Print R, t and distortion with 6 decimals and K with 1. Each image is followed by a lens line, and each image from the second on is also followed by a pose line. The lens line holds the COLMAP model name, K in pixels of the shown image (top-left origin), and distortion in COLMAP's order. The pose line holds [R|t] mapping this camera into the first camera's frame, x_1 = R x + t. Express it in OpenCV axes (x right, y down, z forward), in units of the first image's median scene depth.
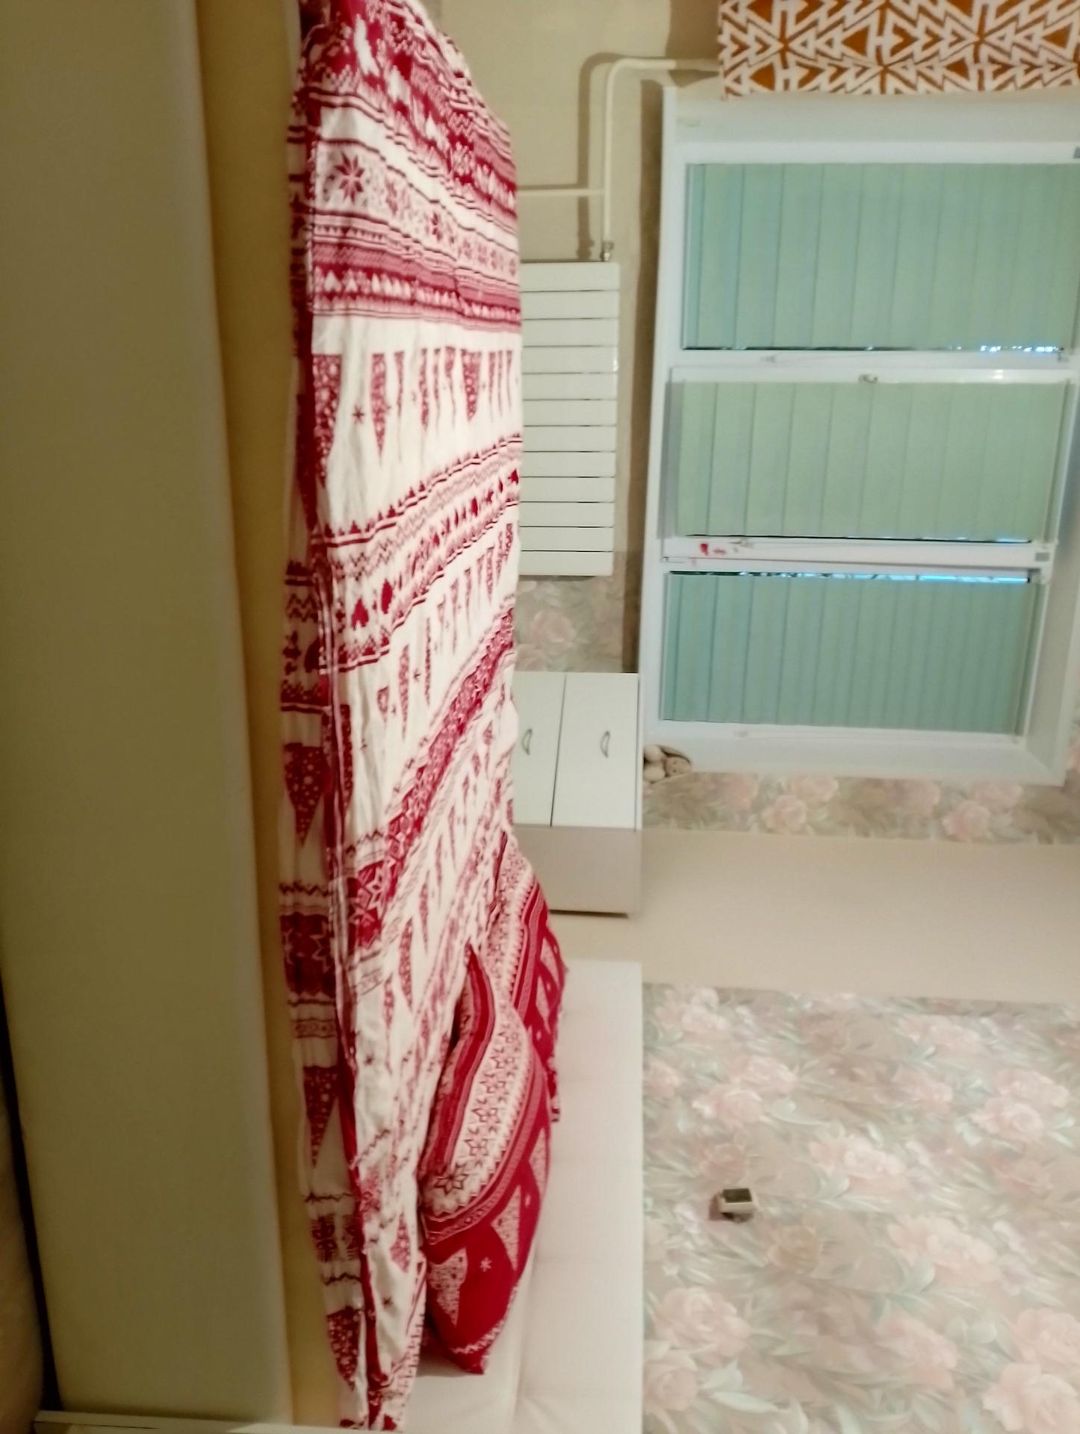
lens RADIAL K [[1134.3, 0, 542.2], [0, 1134.3, 707.2], [0, 0, 1]] dist [0.057174, -0.110073]
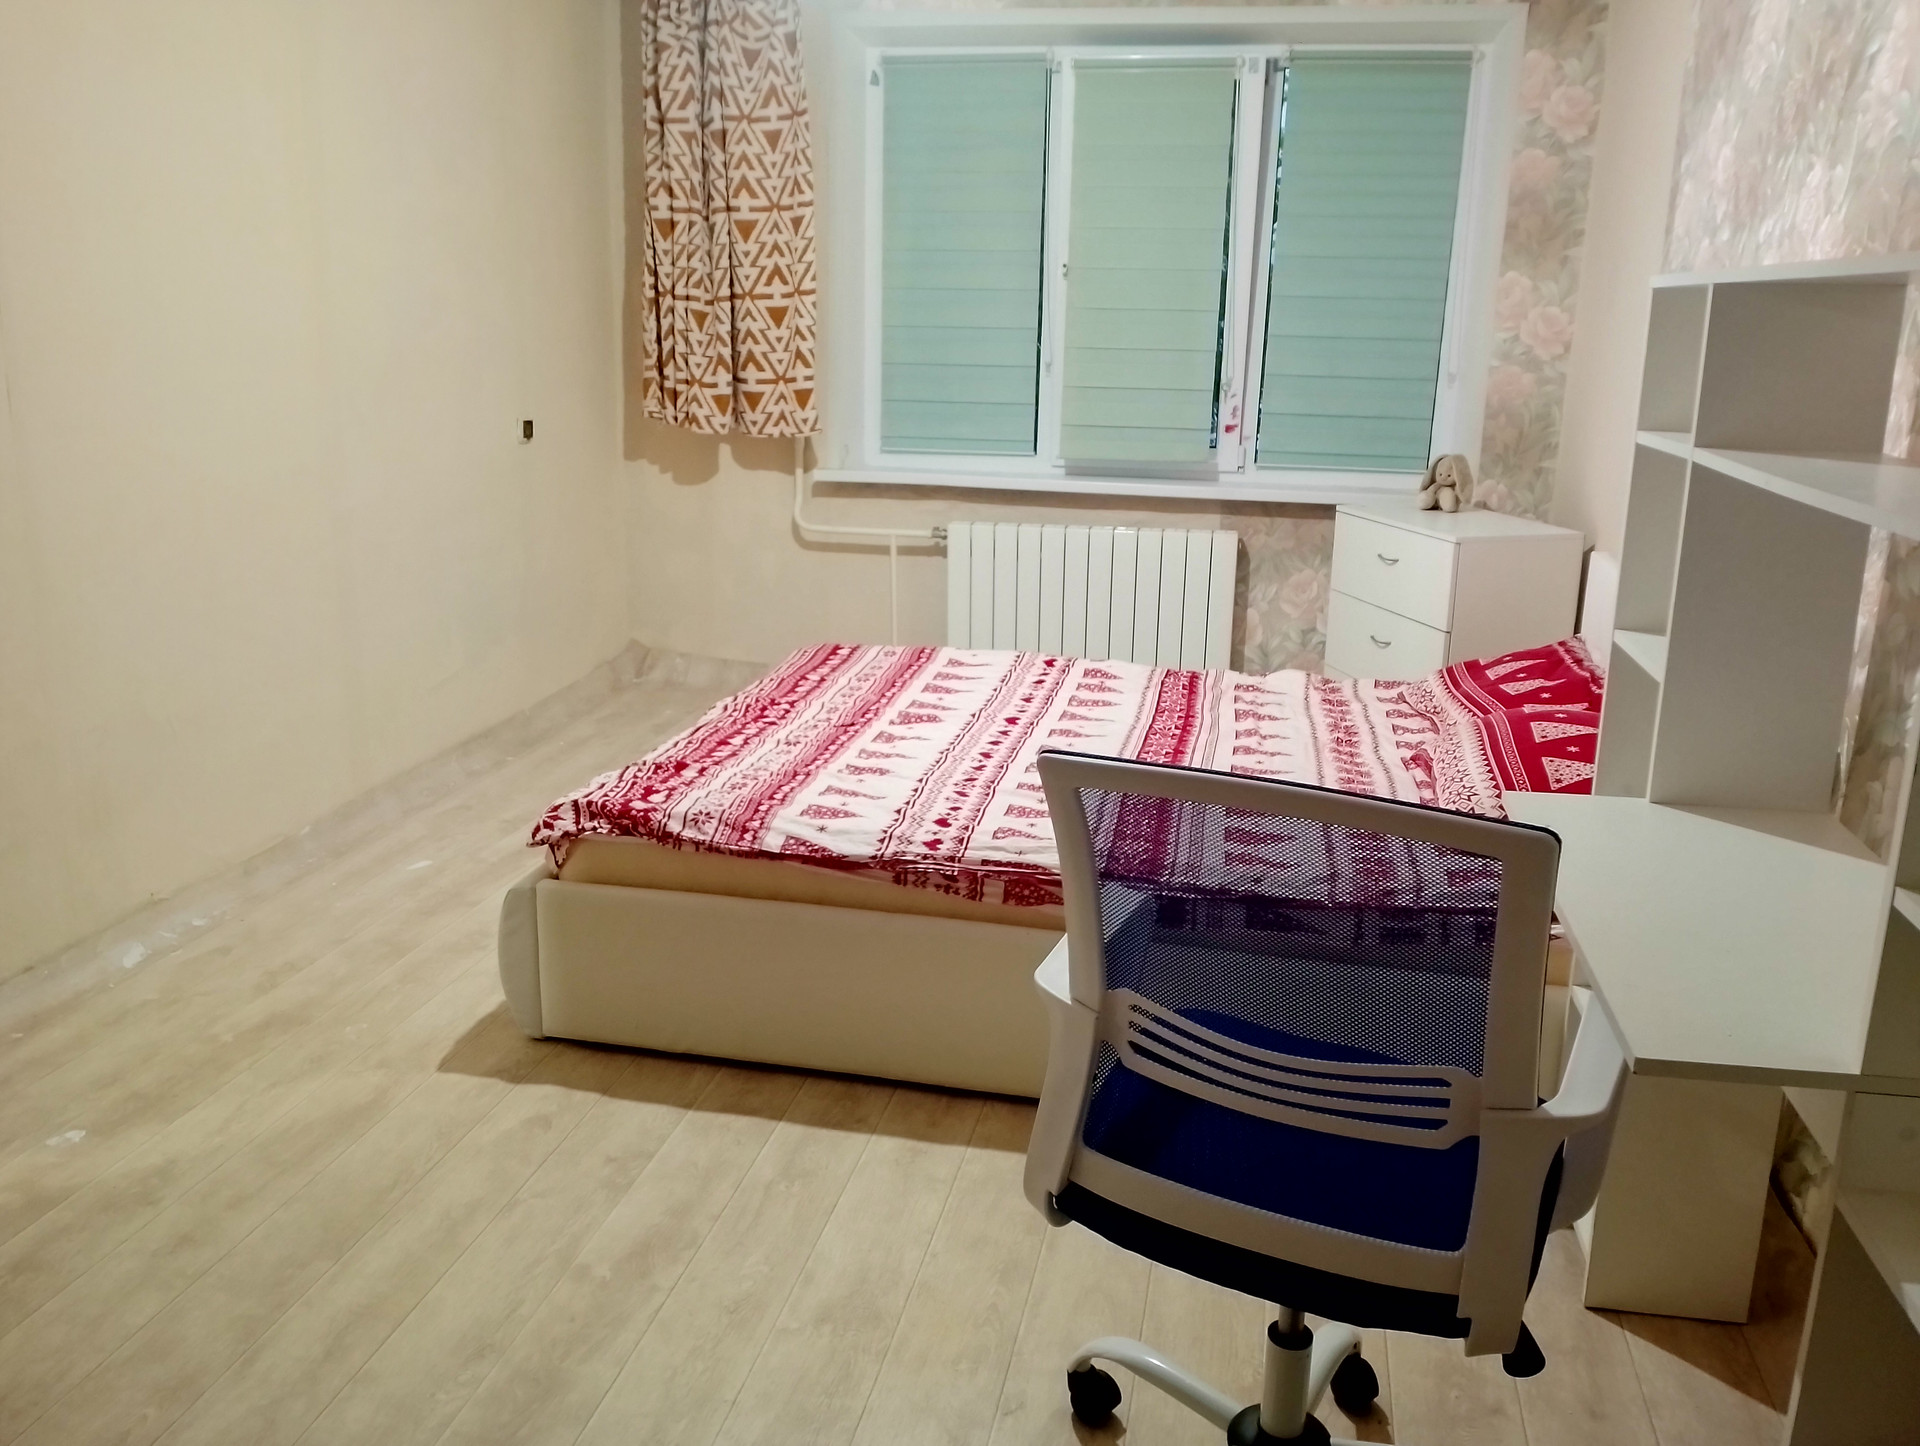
lens RADIAL K [[1518.7, 0, 962.2], [0, 1518.7, 728.7], [0, 0, 1]] dist [0.057174, -0.110073]
pose [[0.028107, -0.982061, -0.186457, 0.249520], [0.871190, 0.115529, -0.477159, 0.595544], [0.490141, -0.149028, 0.858809, -0.496298]]
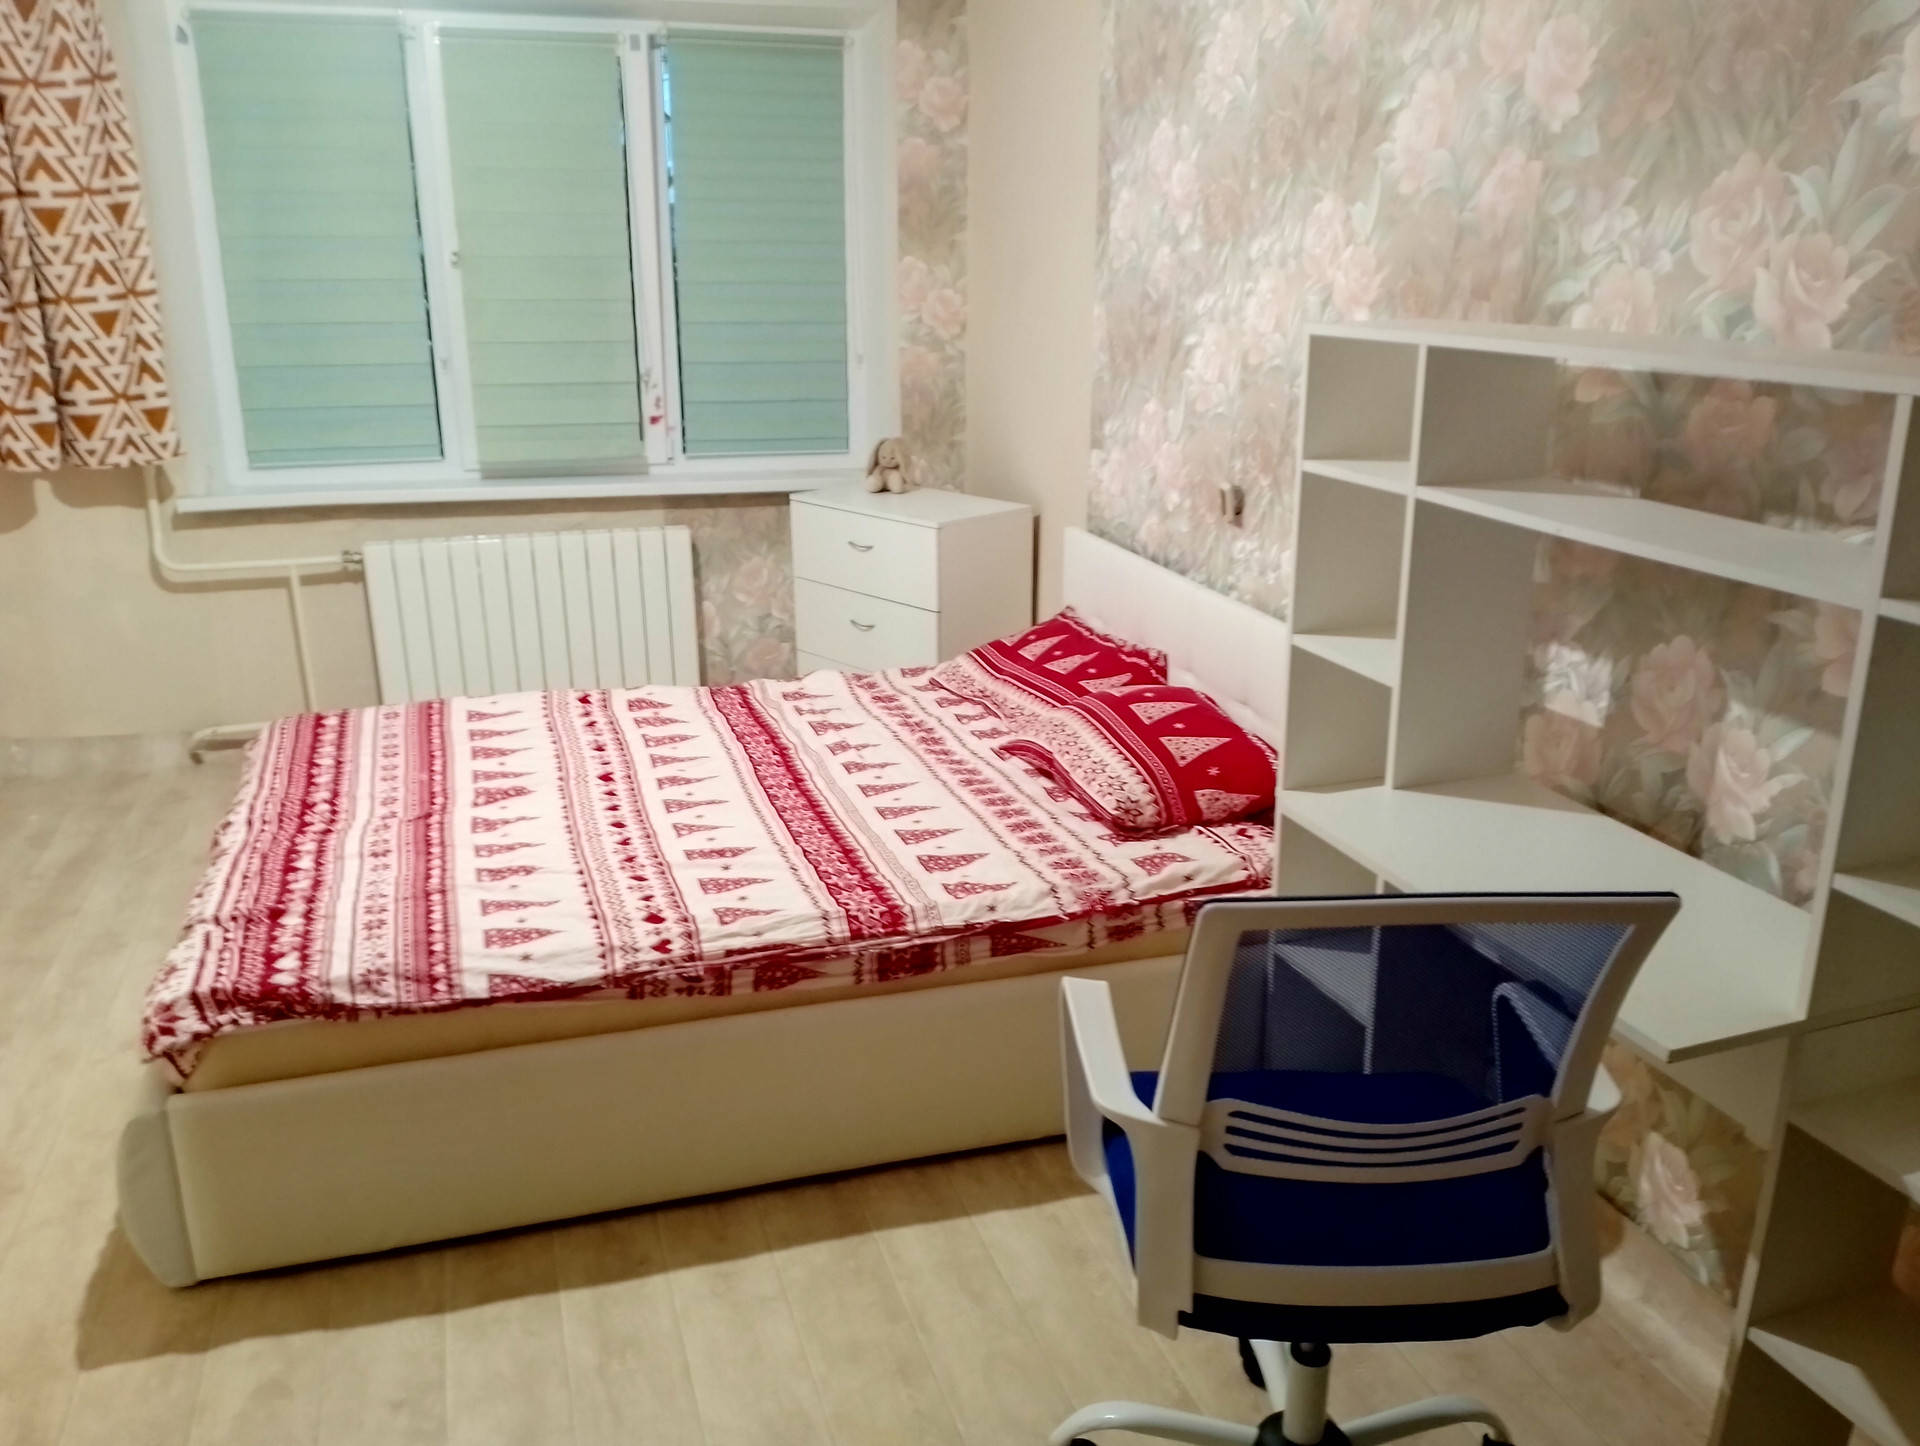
lens RADIAL K [[1518.7, 0, 959.0], [0, 1518.7, 738.8], [0, 0, 1]] dist [0.057174, -0.110073]
pose [[-0.029585, -0.971158, -0.236593, 0.346456], [0.999528, -0.030701, 0.001034, 0.191999], [-0.008268, -0.236451, 0.971608, -0.534458]]
